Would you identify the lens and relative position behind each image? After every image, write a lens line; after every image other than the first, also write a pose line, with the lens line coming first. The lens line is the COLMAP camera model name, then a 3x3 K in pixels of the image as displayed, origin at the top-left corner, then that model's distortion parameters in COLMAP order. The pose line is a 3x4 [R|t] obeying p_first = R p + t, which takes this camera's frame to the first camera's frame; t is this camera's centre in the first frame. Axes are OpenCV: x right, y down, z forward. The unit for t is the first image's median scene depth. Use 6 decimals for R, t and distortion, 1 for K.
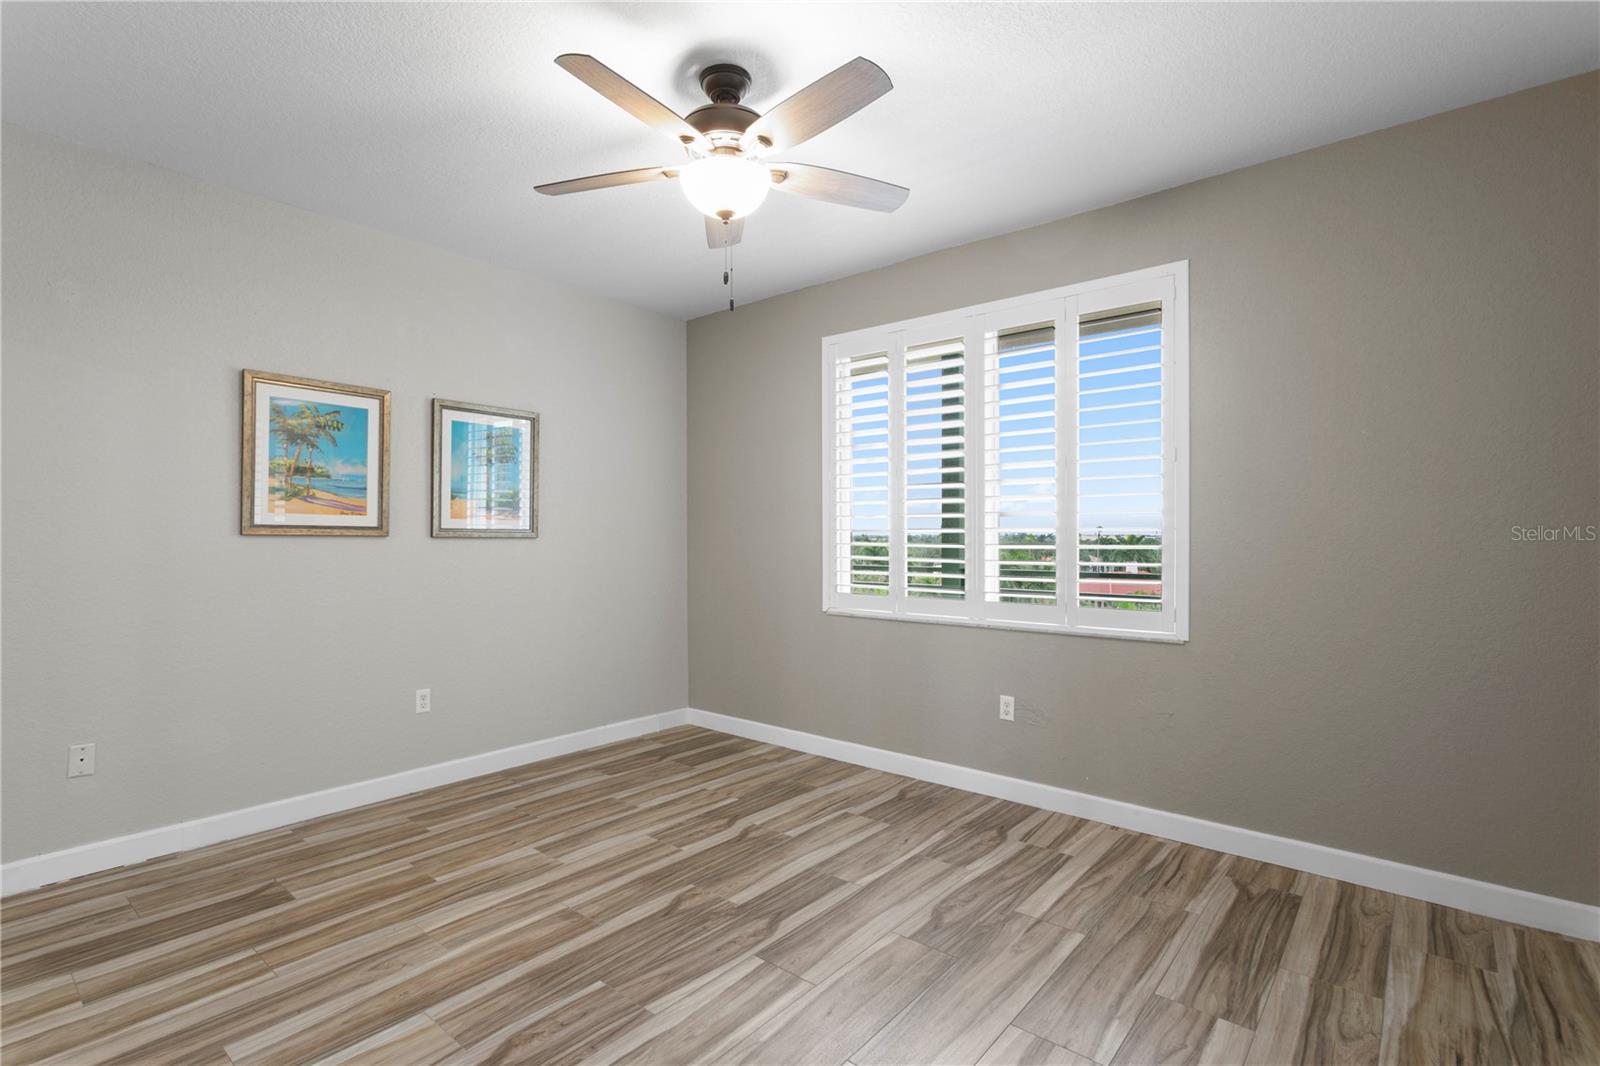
lens RADIAL K [[761.9, 0, 758.6], [0, 761.9, 535.8], [0, 0, 1]] dist [0.001079, -0.000192]
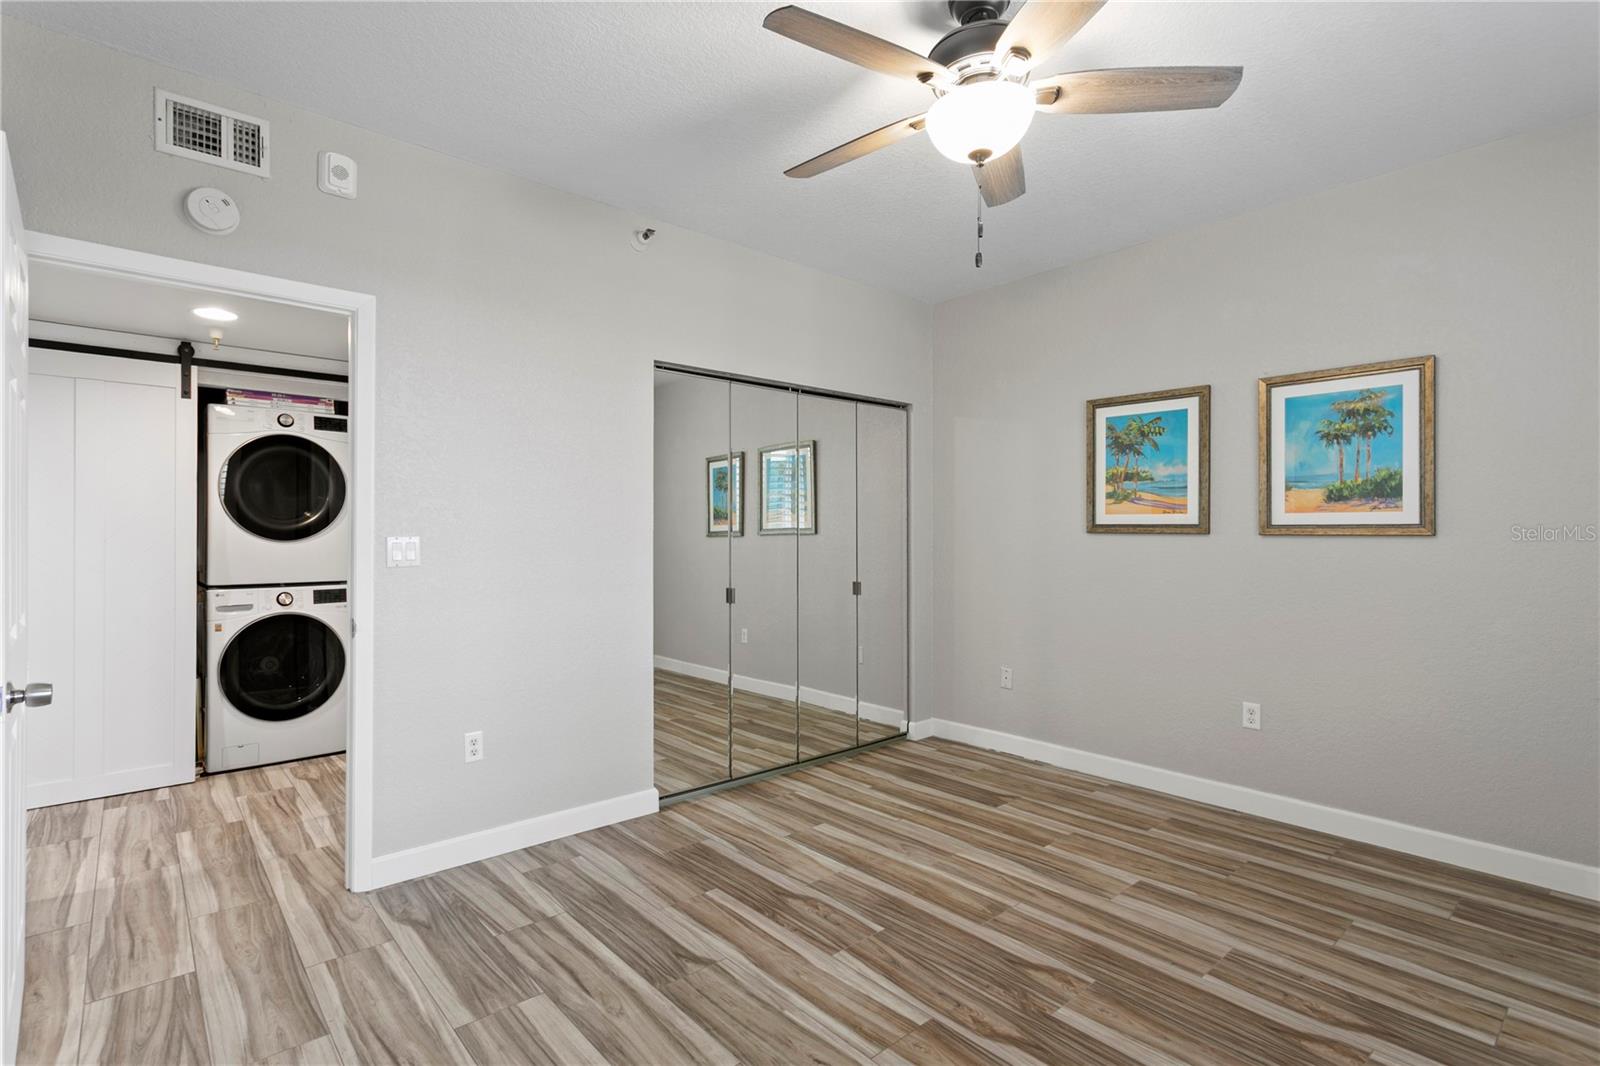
lens RADIAL K [[761.9, 0, 796.9], [0, 761.9, 531.0], [0, 0, 1]] dist [0.001079, -0.000192]
pose [[-0.131988, -0.005331, -0.991237, 0.613230], [0.000482, 0.999985, -0.005442, 0.002230], [0.991251, -0.001196, -0.131984, 0.676180]]
